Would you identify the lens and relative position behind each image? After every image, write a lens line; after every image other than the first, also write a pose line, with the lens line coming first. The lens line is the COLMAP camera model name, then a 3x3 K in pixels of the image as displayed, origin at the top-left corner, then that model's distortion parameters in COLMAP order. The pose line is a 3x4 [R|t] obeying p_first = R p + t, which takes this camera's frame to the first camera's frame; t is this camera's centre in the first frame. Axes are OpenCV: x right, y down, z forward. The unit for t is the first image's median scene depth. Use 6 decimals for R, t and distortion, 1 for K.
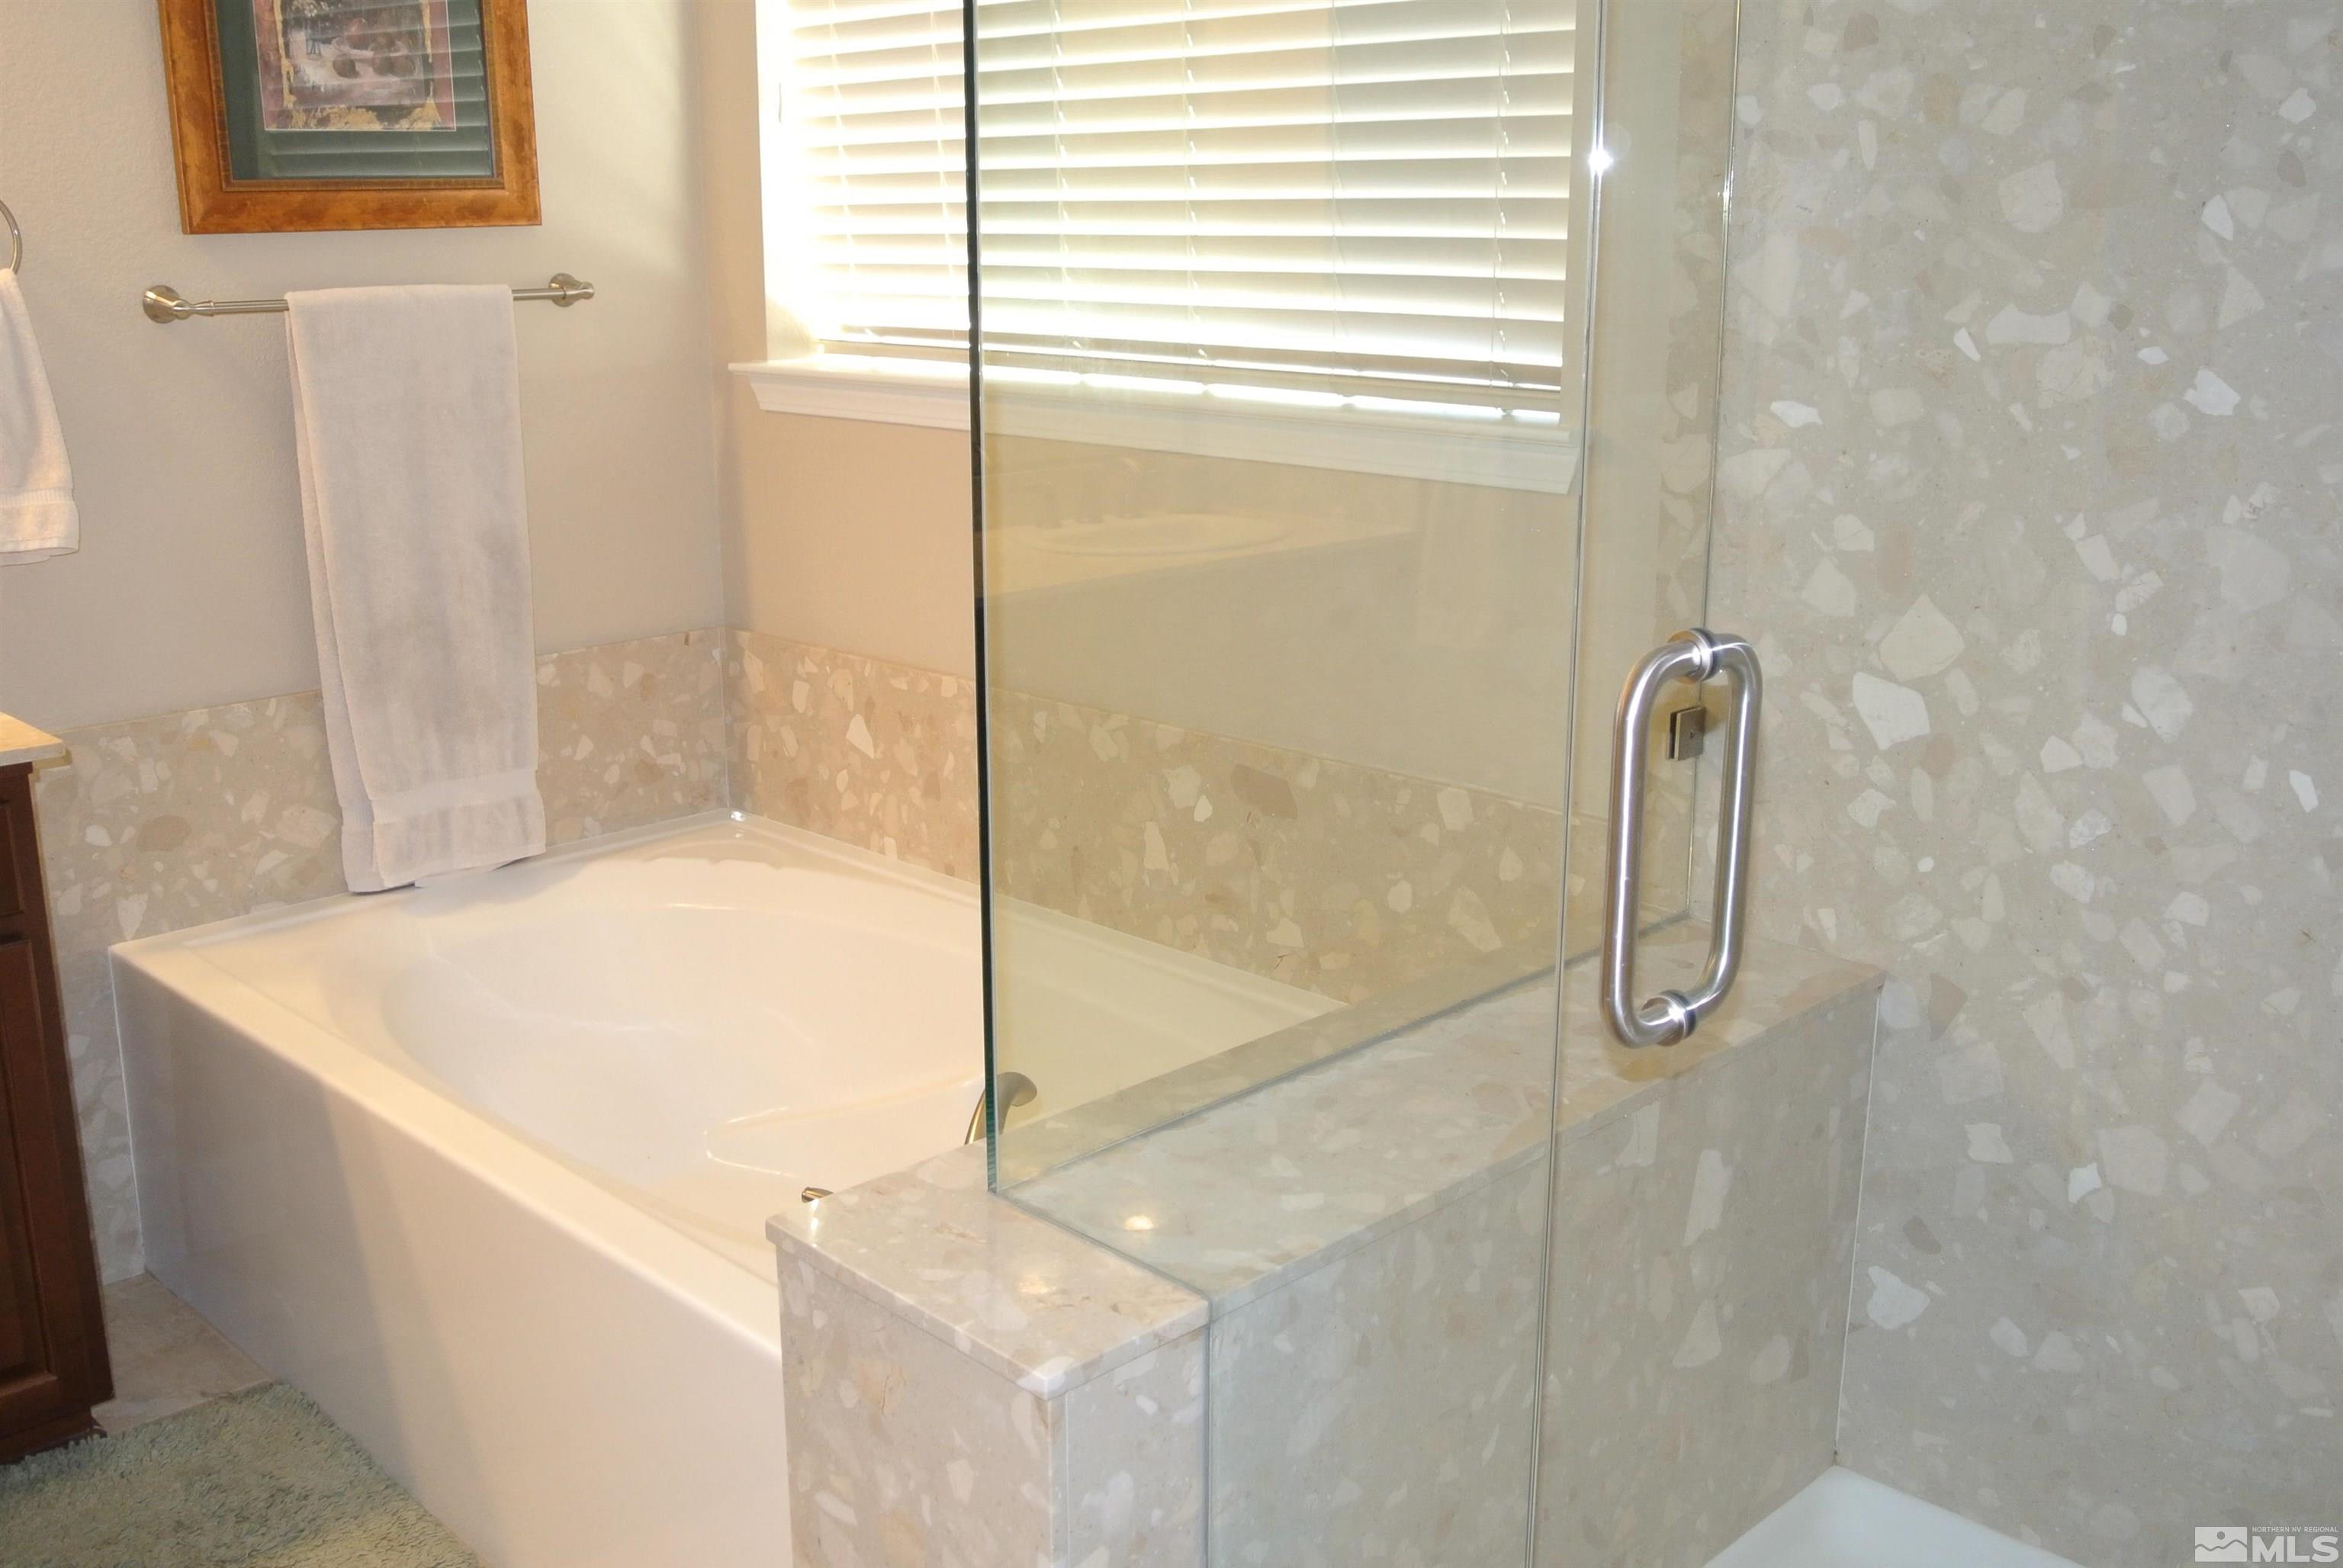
lens RADIAL K [[2166.4, 0, 1199.5], [0, 2166.4, 860.5], [0, 0, 1]] dist [-0.061194, 0.000000]
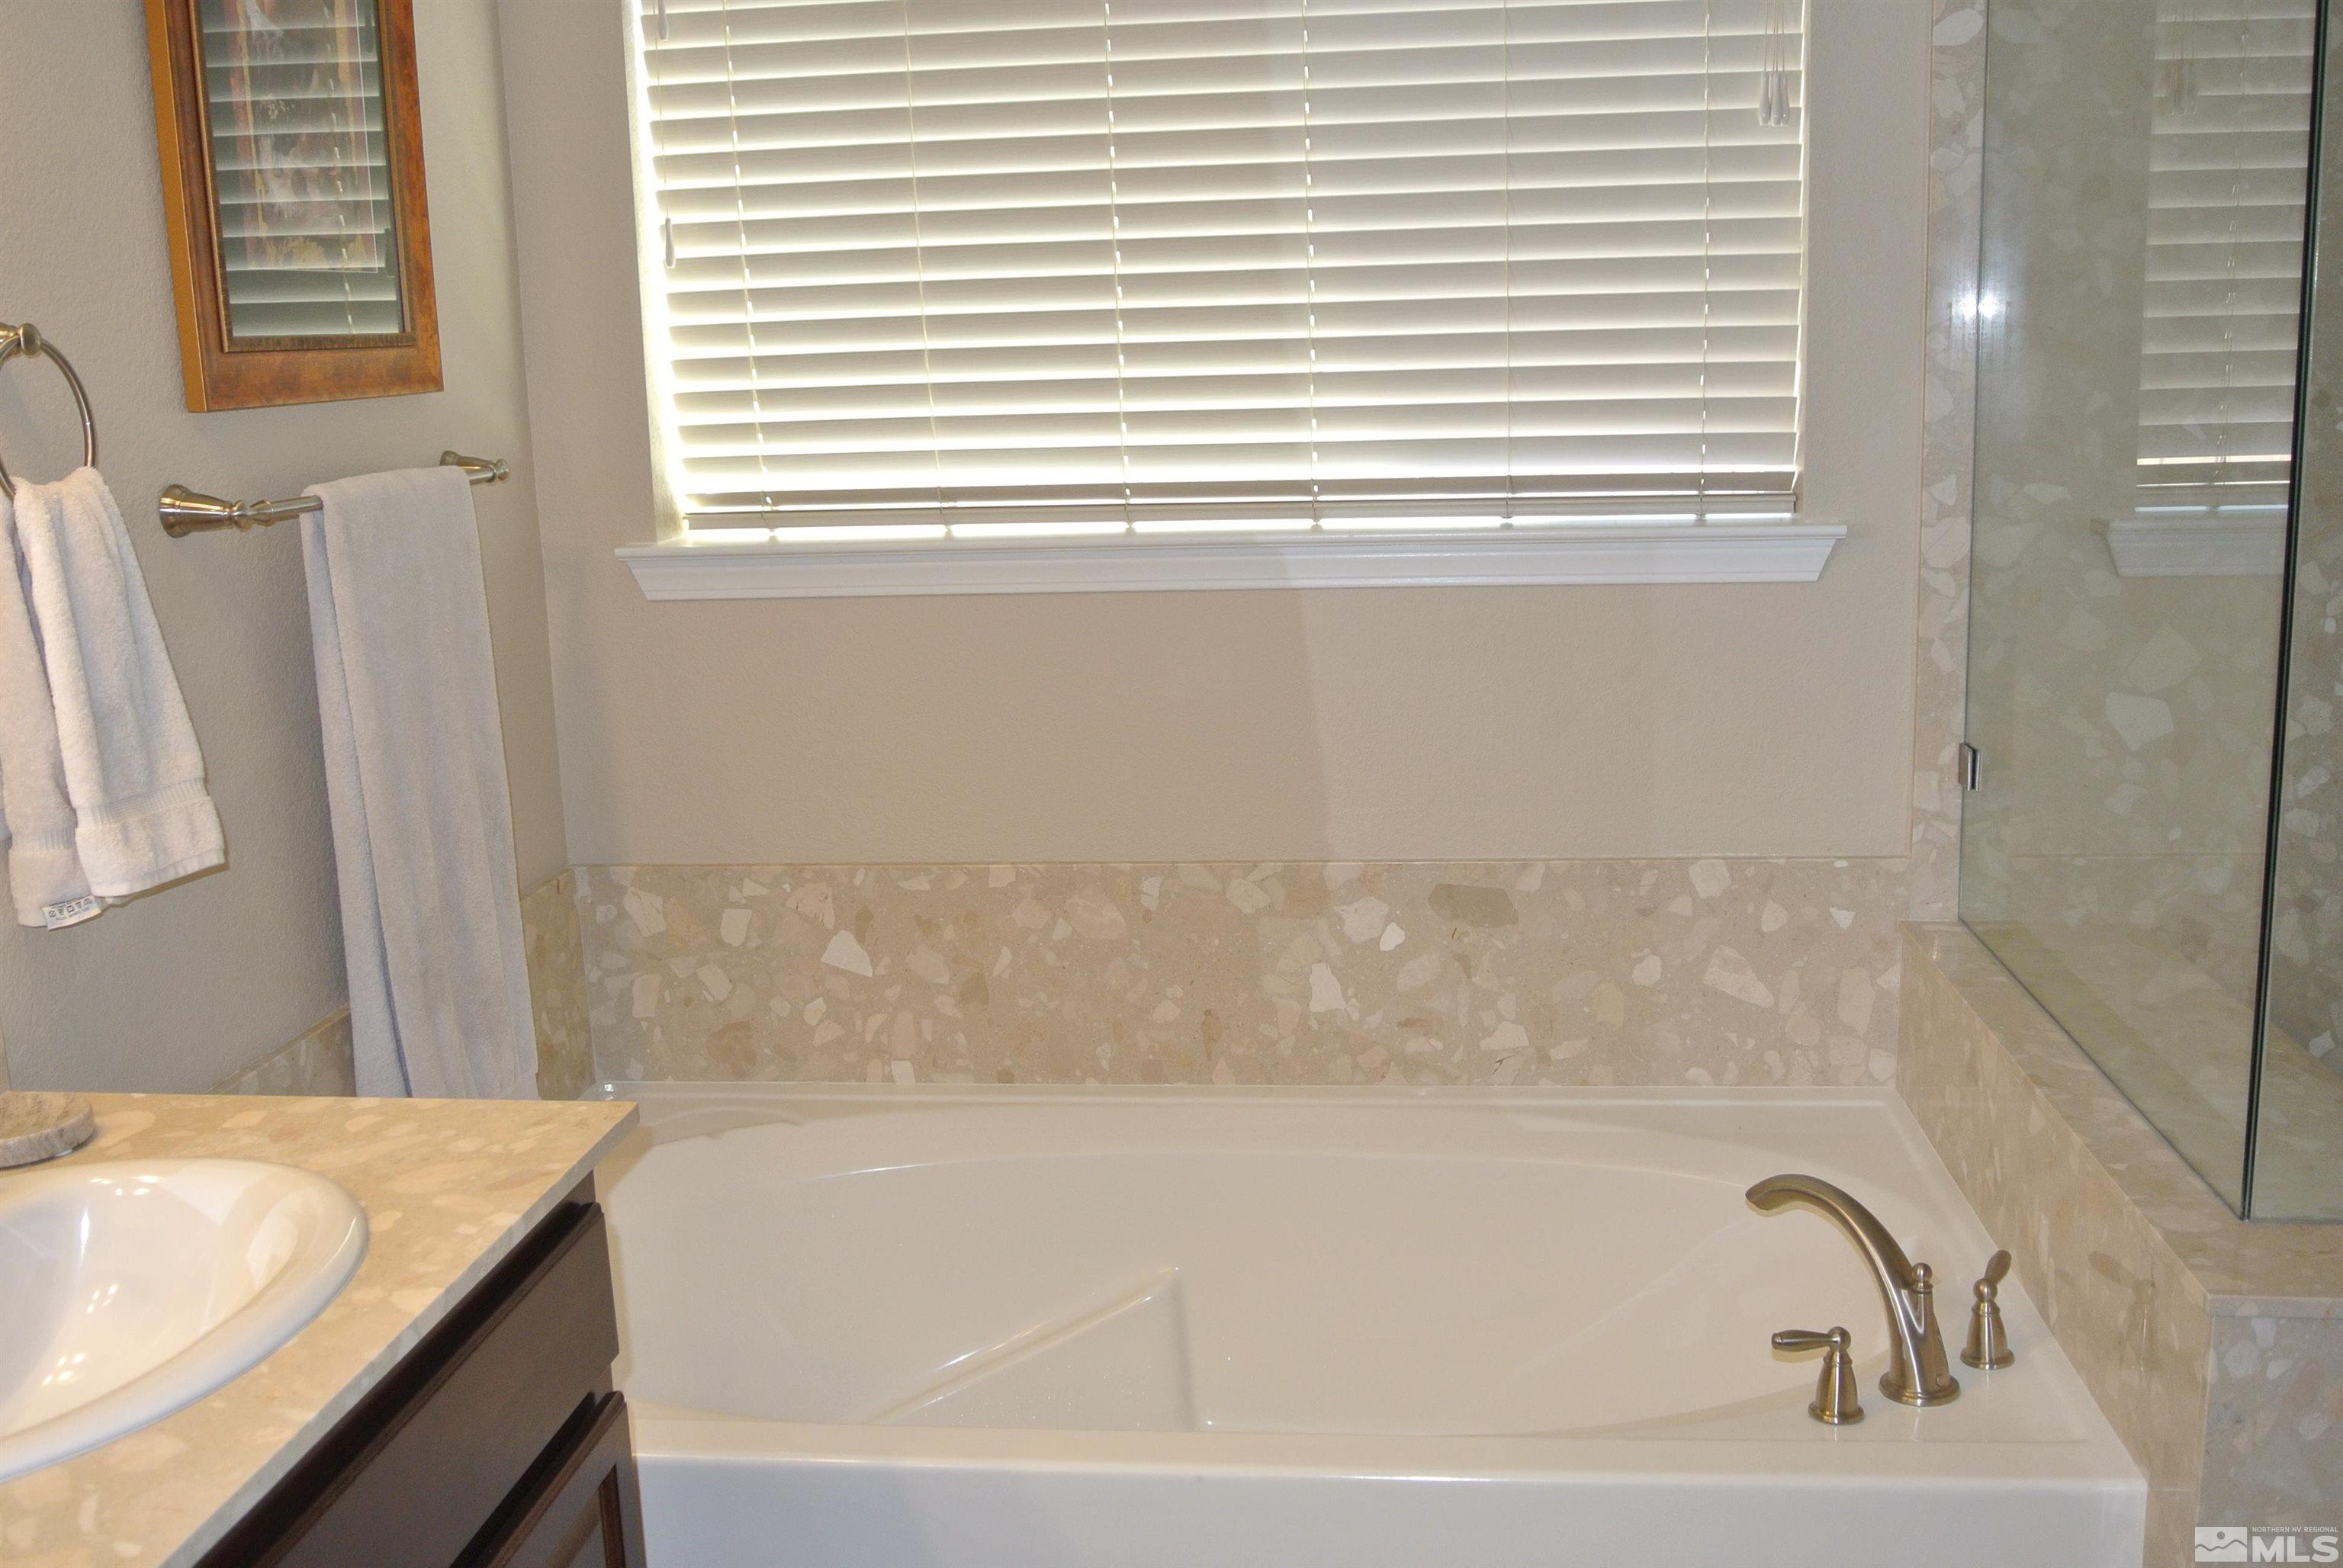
lens RADIAL K [[2166.4, 0, 1150.1], [0, 2166.4, 887.4], [0, 0, 1]] dist [-0.061194, 0.000000]
pose [[0.782920, -0.175184, 0.596948, -0.654076], [0.206835, 0.978248, 0.015810, -0.082150], [-0.586733, 0.111092, 0.802124, 0.252029]]
